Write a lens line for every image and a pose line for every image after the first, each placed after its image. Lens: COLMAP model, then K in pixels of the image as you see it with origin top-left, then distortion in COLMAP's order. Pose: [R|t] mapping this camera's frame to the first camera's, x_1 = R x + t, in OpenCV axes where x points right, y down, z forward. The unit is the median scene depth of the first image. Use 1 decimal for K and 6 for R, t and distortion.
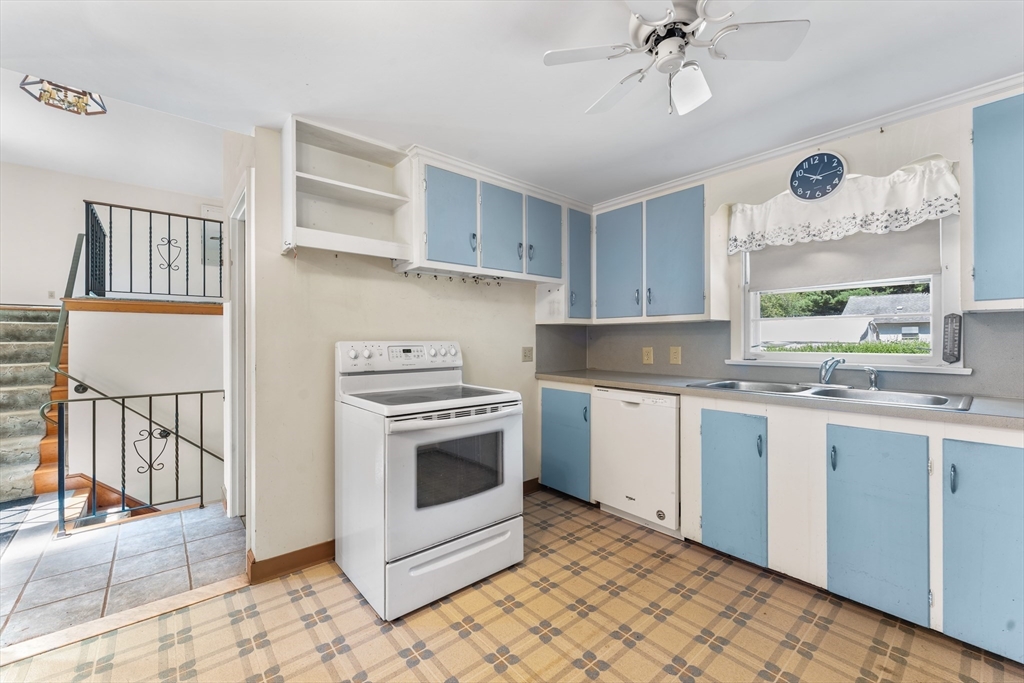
lens RADIAL K [[415.0, 0, 501.5], [0, 415.0, 340.2], [0, 0, 1]] dist [-0.000459, 0.000566]
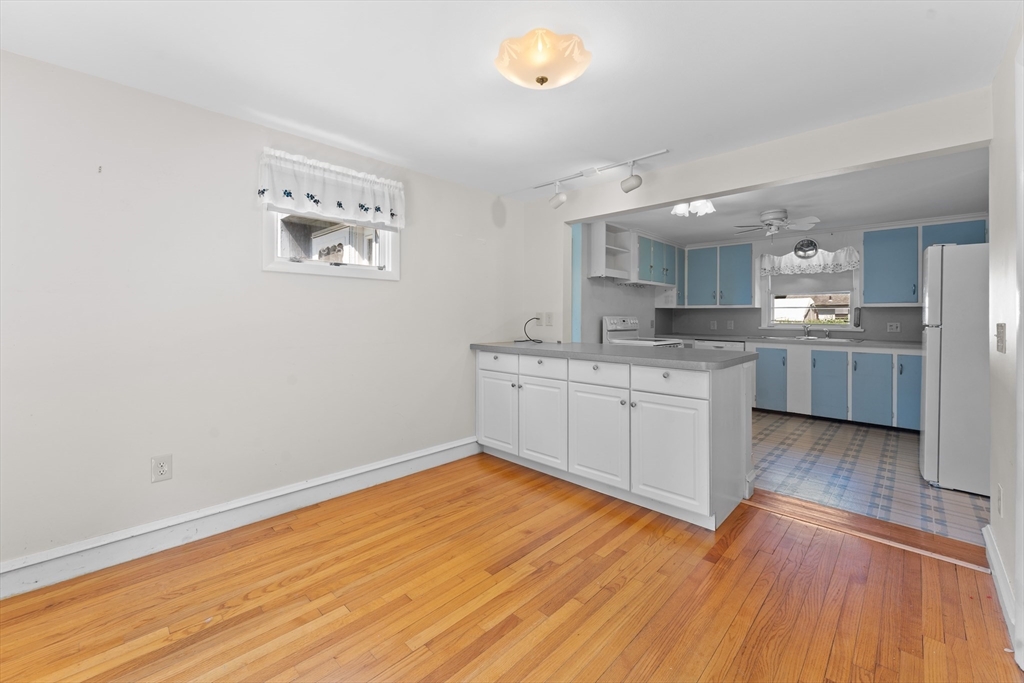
lens RADIAL K [[415.0, 0, 501.0], [0, 415.0, 316.2], [0, 0, 1]] dist [-0.000459, 0.000566]
pose [[0.995845, 0.008265, 0.090687, -1.075510], [-0.008085, 0.999965, -0.002351, 0.010826], [-0.090703, 0.001608, 0.995877, -1.089742]]
